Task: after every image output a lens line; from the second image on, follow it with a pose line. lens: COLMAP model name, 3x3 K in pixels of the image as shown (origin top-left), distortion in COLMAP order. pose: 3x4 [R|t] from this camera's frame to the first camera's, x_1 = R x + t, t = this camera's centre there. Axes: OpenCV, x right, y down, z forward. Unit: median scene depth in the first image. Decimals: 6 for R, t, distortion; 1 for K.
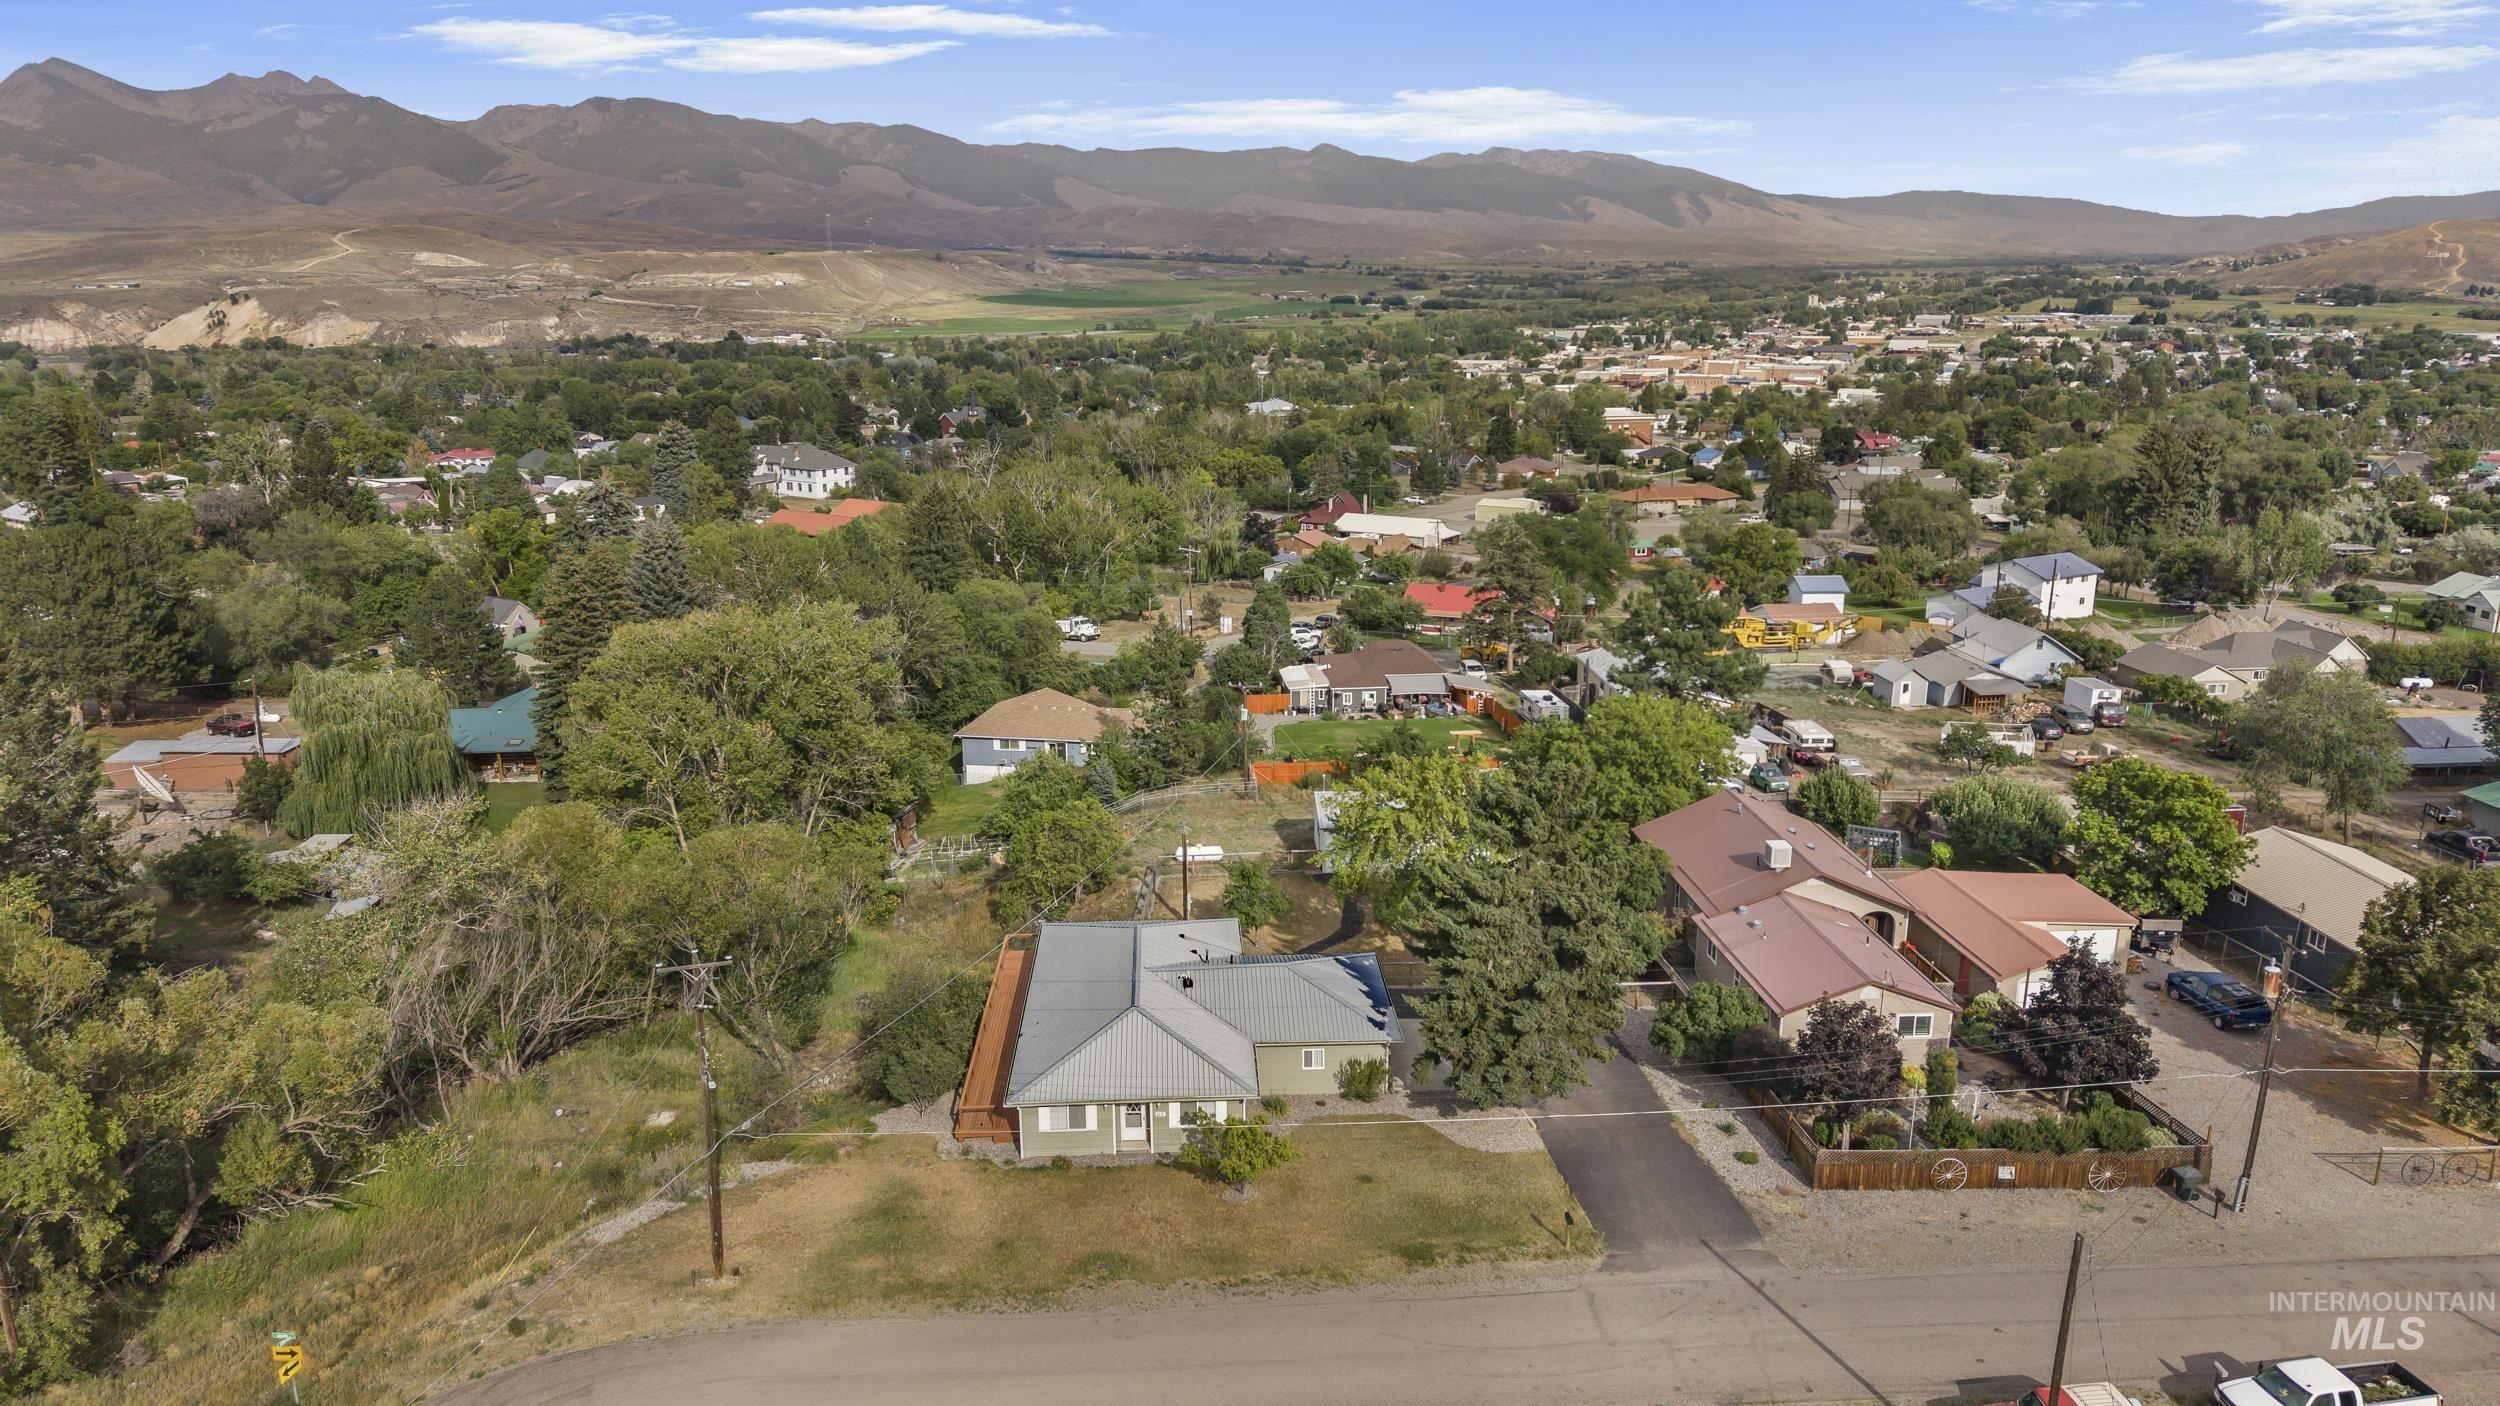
lens RADIAL K [[1641.1, 0, 1247.5], [0, 1641.1, 738.9], [0, 0, 1]] dist [0.055354, -0.054240]
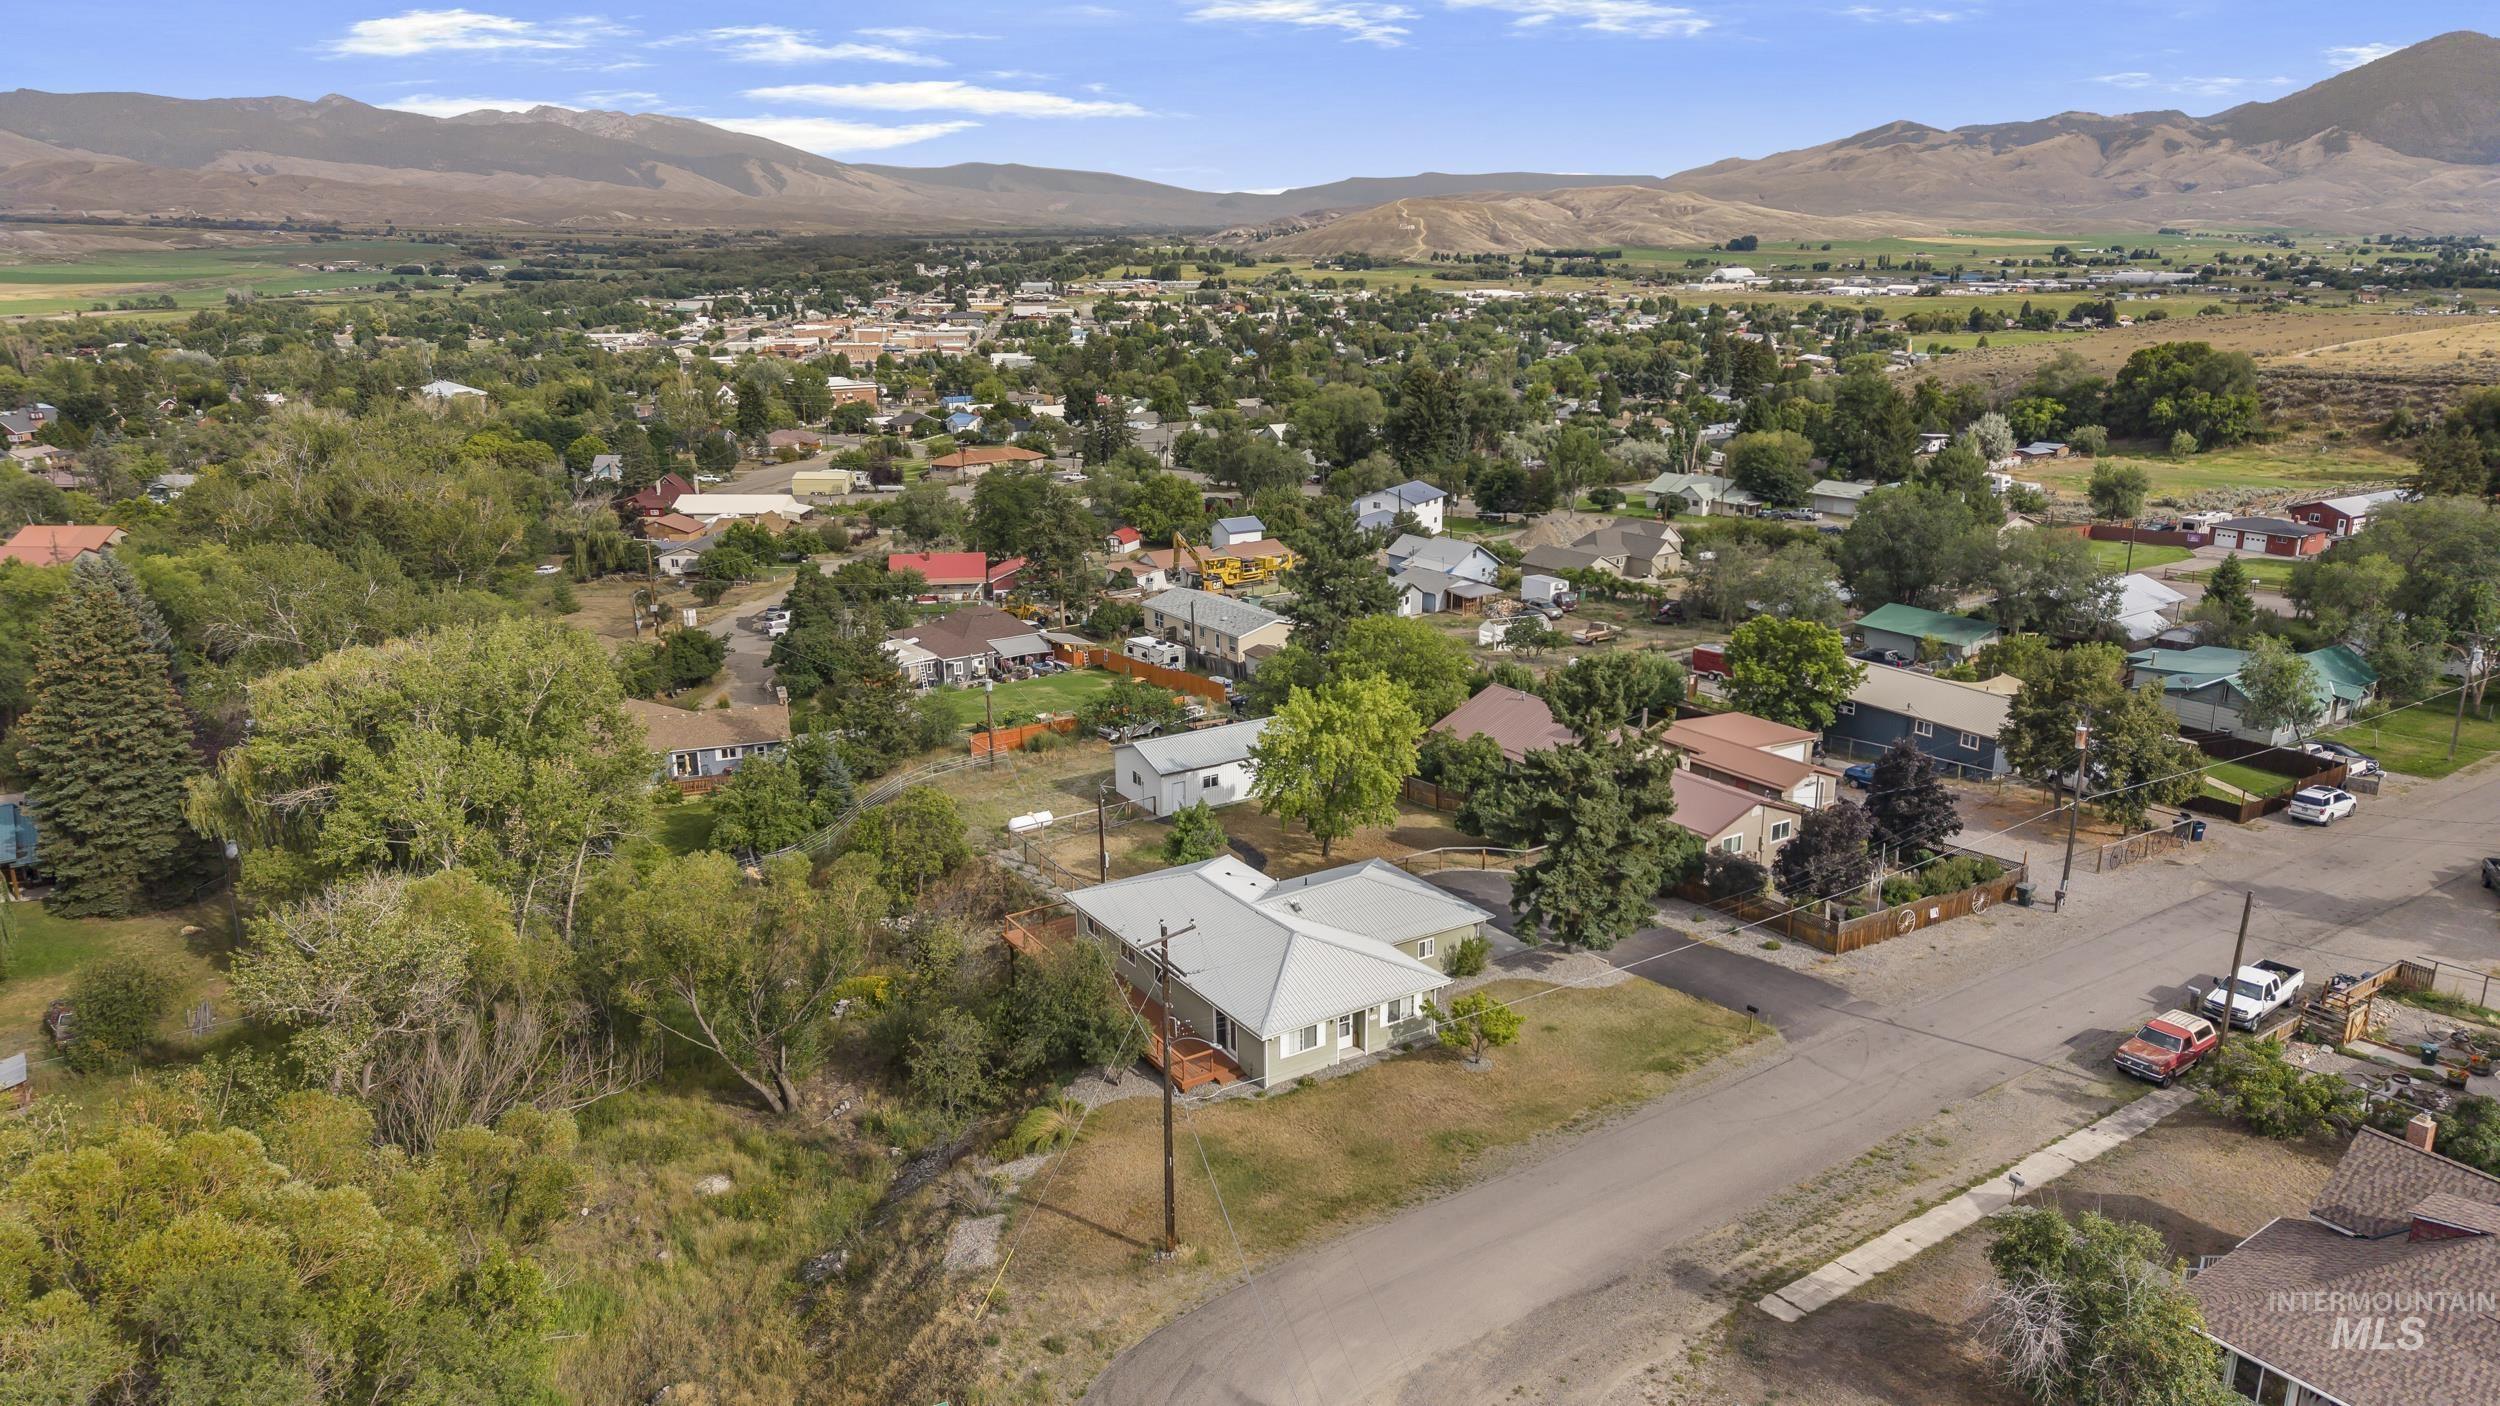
lens RADIAL K [[1657.8, 0, 1235.0], [0, 1657.8, 707.7], [0, 0, 1]] dist [0.048641, -0.057685]
pose [[0.871749, -0.136384, 0.470588, -0.352871], [0.137498, 0.989978, 0.032202, -0.013005], [-0.470264, 0.036633, 0.881765, 0.037054]]
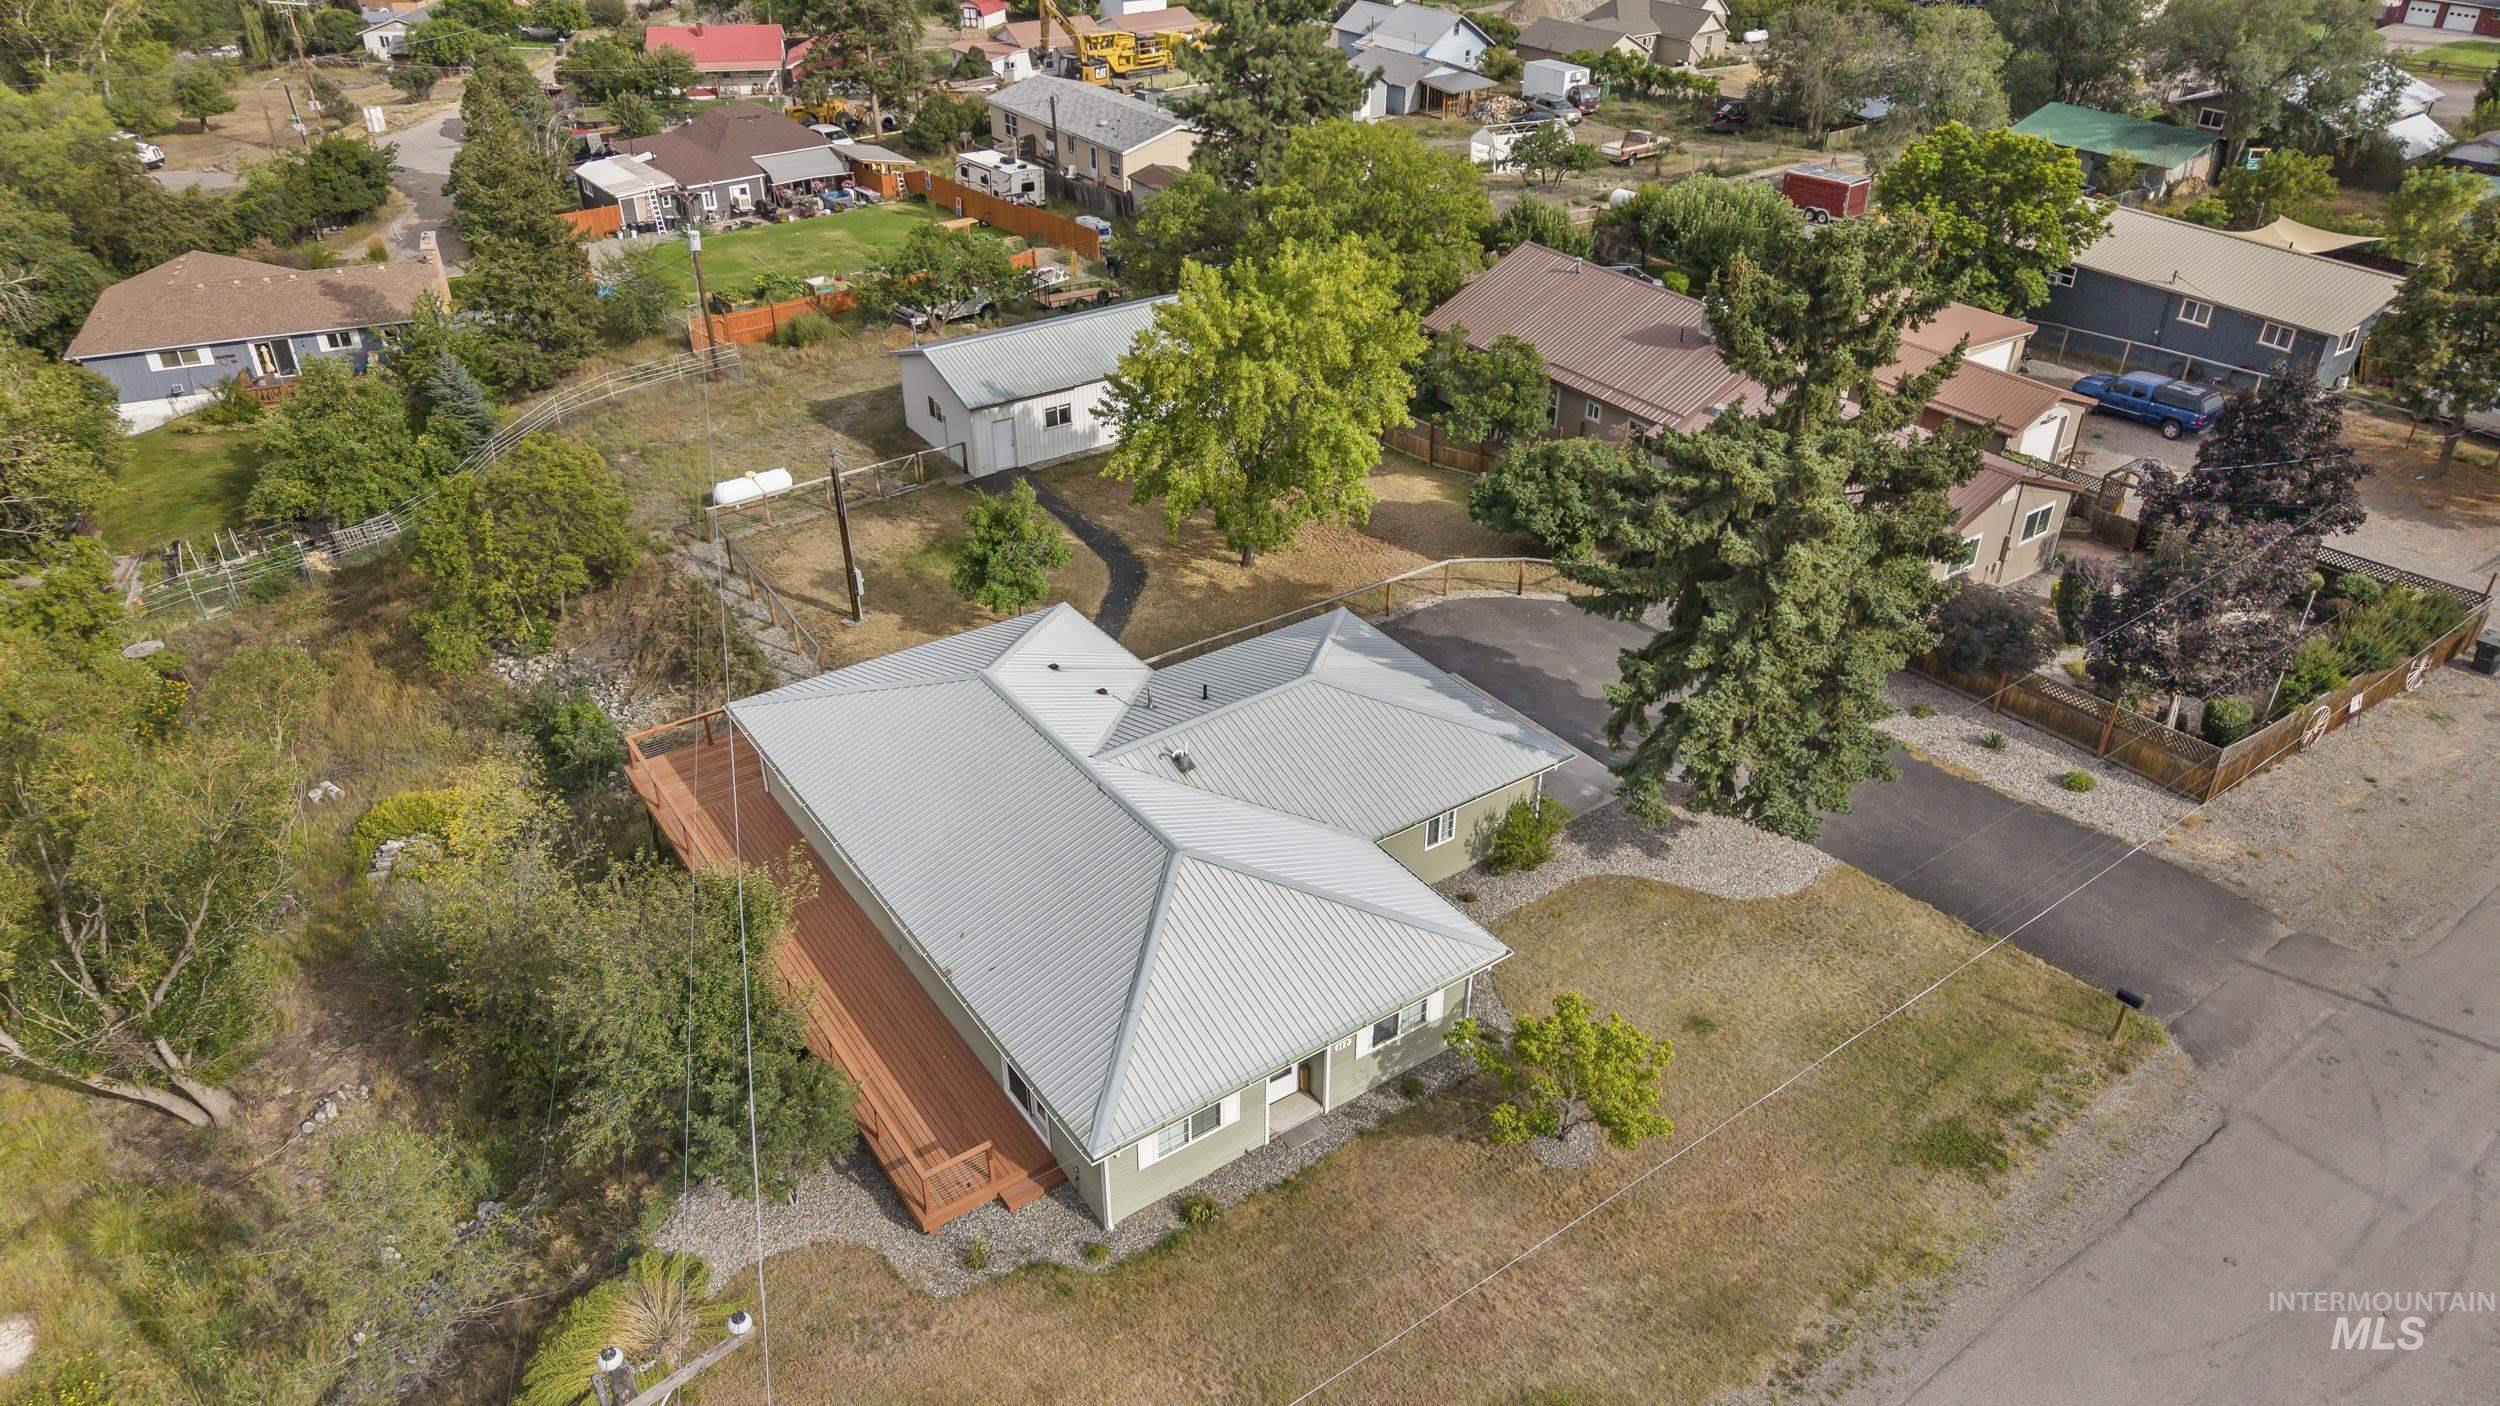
lens RADIAL K [[1678.2, 0, 1250.0], [0, 1678.2, 703.0], [0, 0, 1]] dist [0.004134, 0.003663]
pose [[0.846382, -0.274259, 0.456529, -0.160535], [0.136150, 0.940150, 0.312379, -0.020234], [-0.514879, -0.202235, 0.833067, 0.344216]]
